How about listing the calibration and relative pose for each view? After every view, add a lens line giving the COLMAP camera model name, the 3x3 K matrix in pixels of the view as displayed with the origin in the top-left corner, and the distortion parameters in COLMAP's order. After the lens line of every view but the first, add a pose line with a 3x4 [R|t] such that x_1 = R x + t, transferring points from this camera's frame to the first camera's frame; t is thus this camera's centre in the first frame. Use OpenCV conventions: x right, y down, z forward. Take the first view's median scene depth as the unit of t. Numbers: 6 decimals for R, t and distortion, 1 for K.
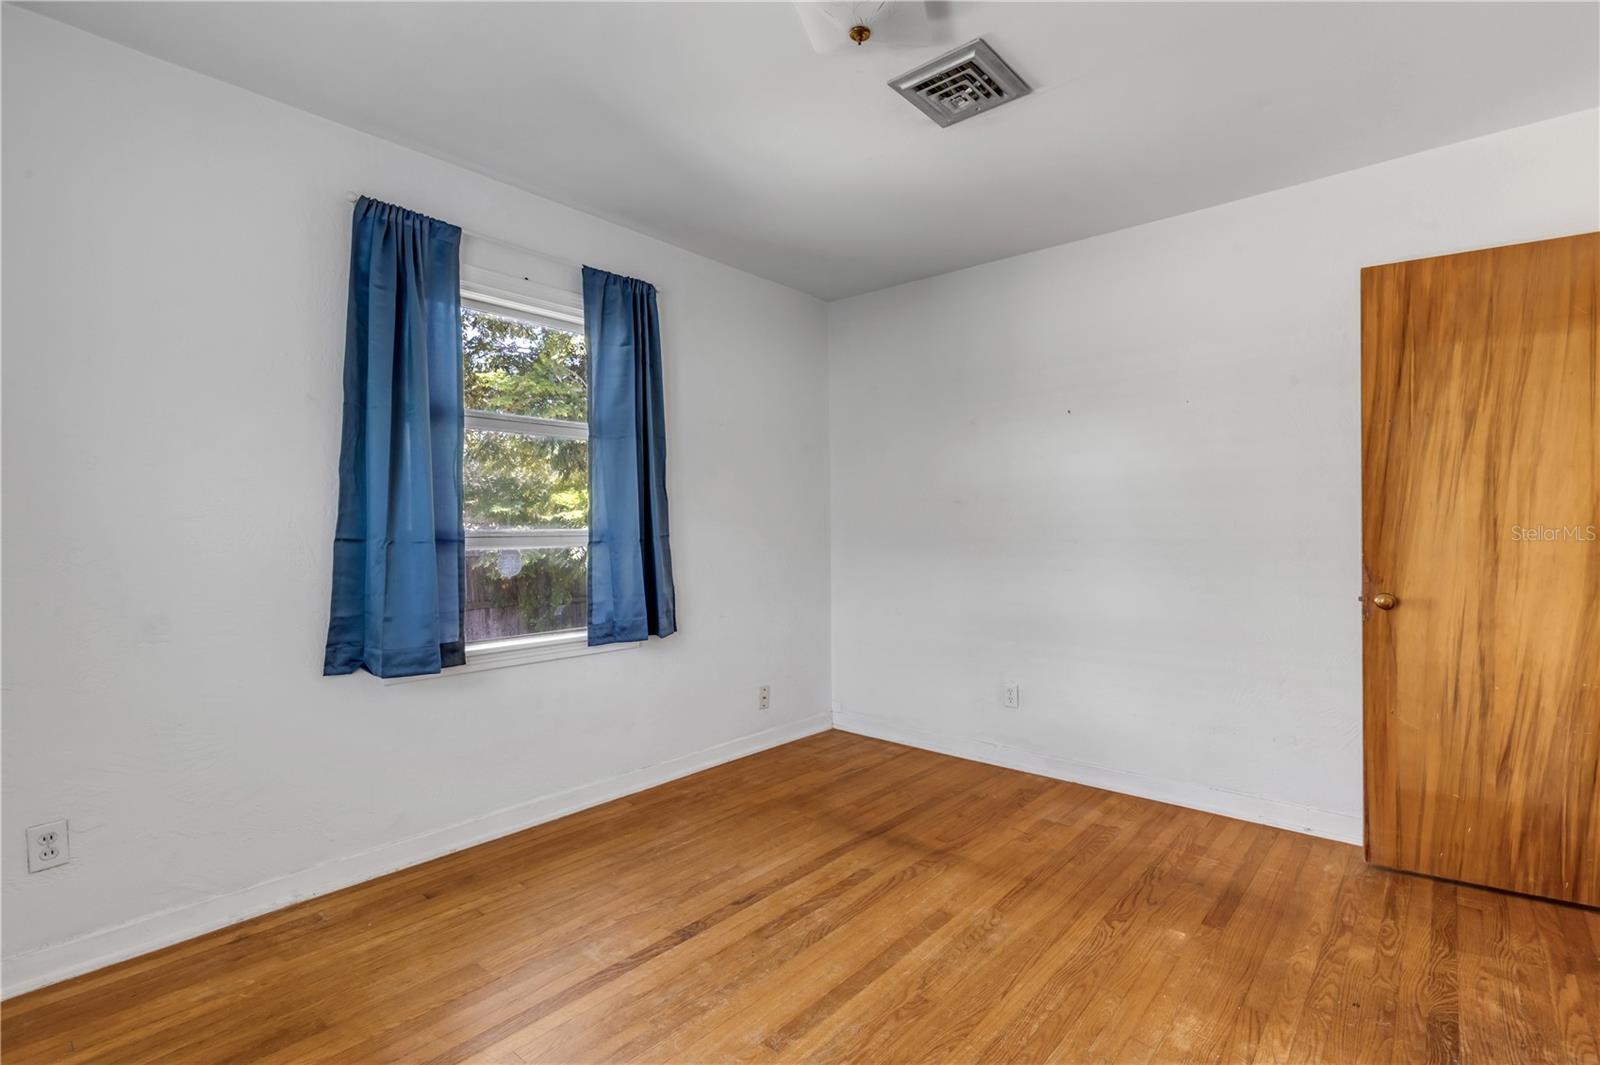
lens RADIAL K [[782.7, 0, 803.2], [0, 782.7, 530.5], [0, 0, 1]] dist [0.009346, -0.000496]
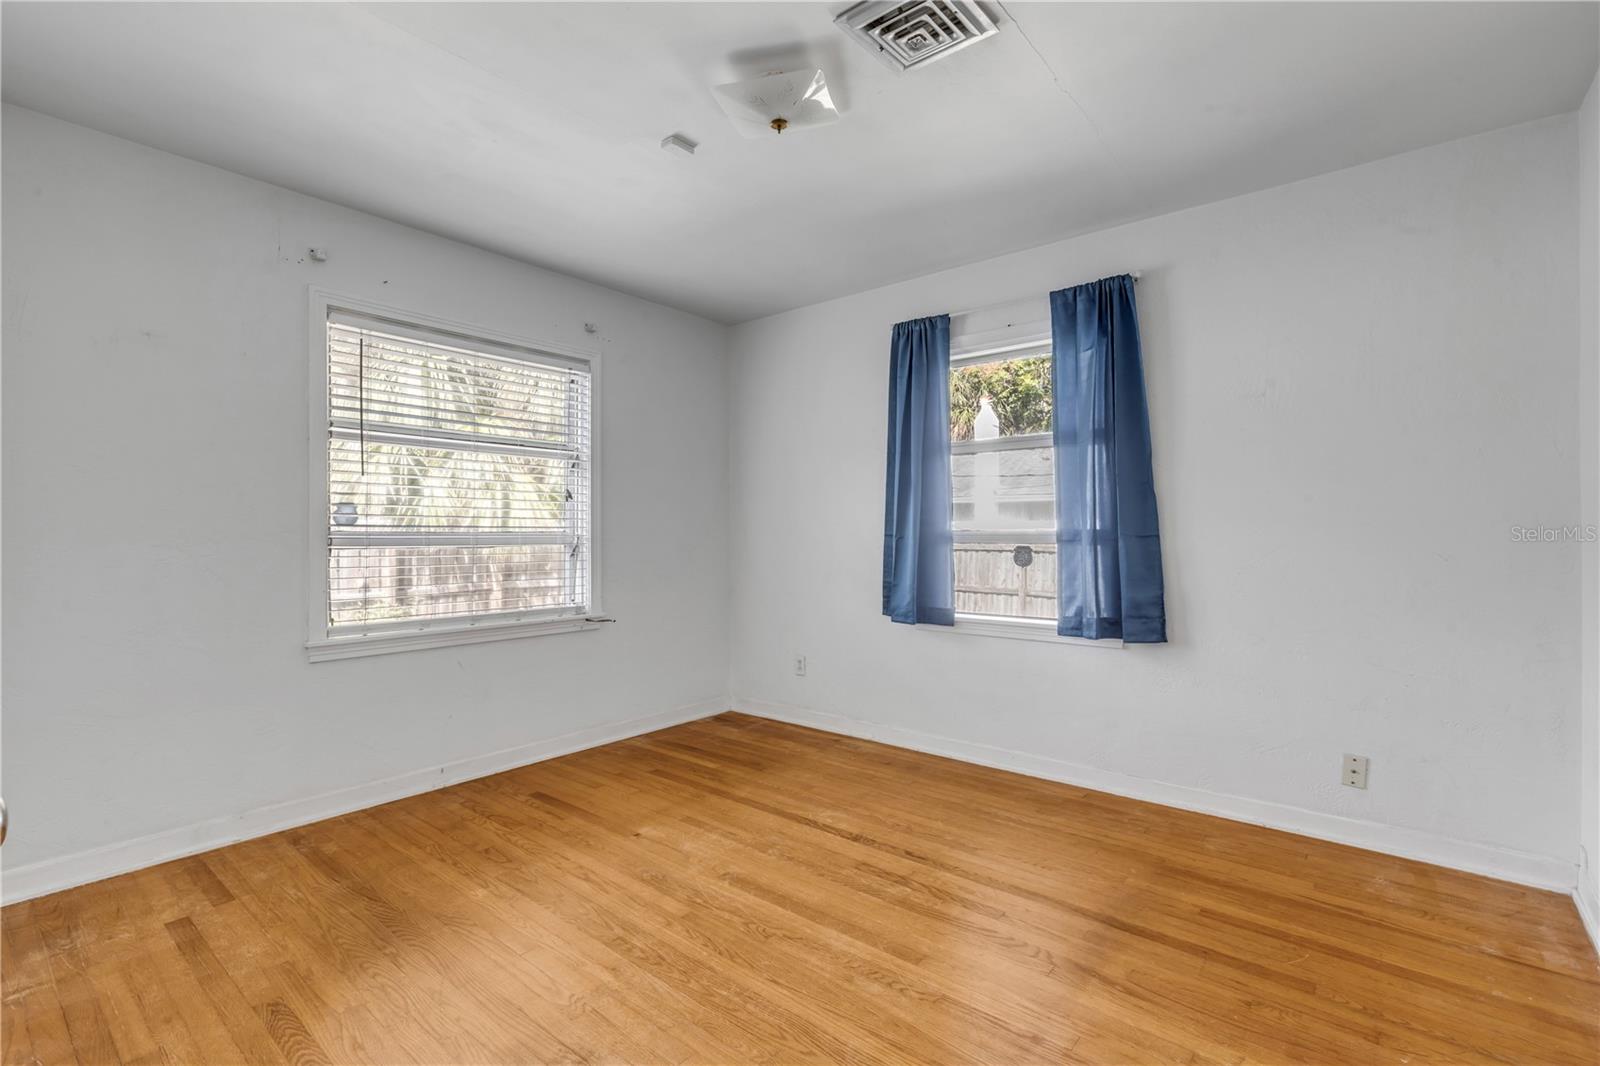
lens RADIAL K [[726.7, 0, 803.8], [0, 726.7, 533.3], [0, 0, 1]] dist [0.005970, -0.000404]
pose [[-0.003750, 0.006610, -0.999971, 0.866357], [-0.000087, 0.999978, 0.006610, -0.002122], [0.999993, 0.000112, -0.003749, 0.748897]]
